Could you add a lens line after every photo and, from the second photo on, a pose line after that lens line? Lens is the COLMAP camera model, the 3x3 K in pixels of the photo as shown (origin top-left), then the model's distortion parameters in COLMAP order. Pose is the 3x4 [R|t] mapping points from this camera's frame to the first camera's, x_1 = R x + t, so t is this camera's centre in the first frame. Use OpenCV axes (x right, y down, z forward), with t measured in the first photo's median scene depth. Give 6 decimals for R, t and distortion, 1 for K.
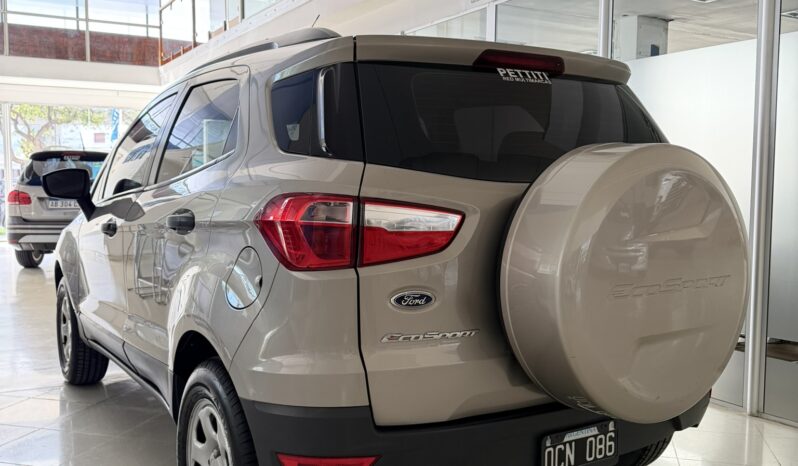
lens RADIAL K [[759.1, 0, 399.0], [0, 759.1, 233.0], [0, 0, 1]] dist [0.183984, -0.487022]
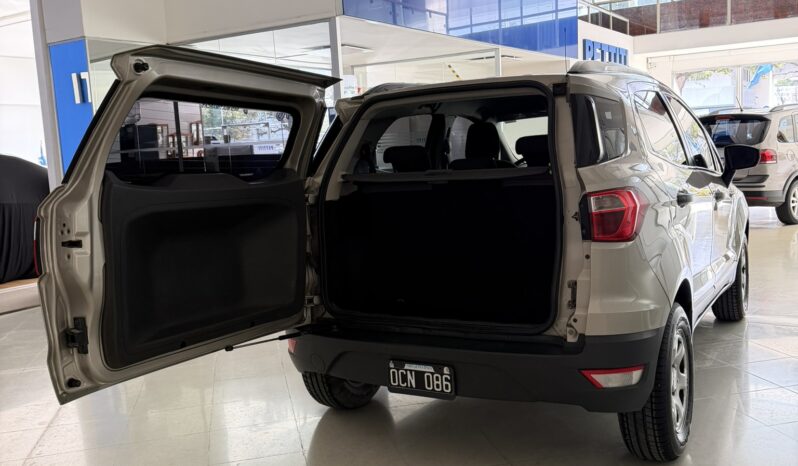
lens RADIAL K [[759.1, 0, 399.0], [0, 759.1, 233.0], [0, 0, 1]] dist [0.183984, -0.487022]
pose [[0.466199, 0.074277, -0.881556, 1.458583], [-0.009221, 0.996823, 0.079113, -0.097059], [0.884632, -0.028754, 0.465402, 0.330319]]
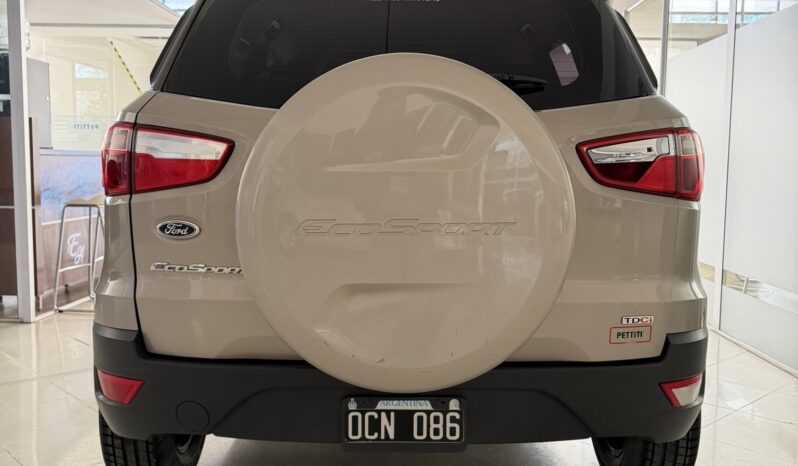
lens RADIAL K [[759.1, 0, 399.0], [0, 759.1, 233.0], [0, 0, 1]] dist [0.183984, -0.487022]
pose [[0.848703, 0.052410, -0.526266, 0.683966], [-0.045173, 0.998625, 0.026603, 0.046889], [0.526937, 0.001195, 0.849904, 0.274164]]
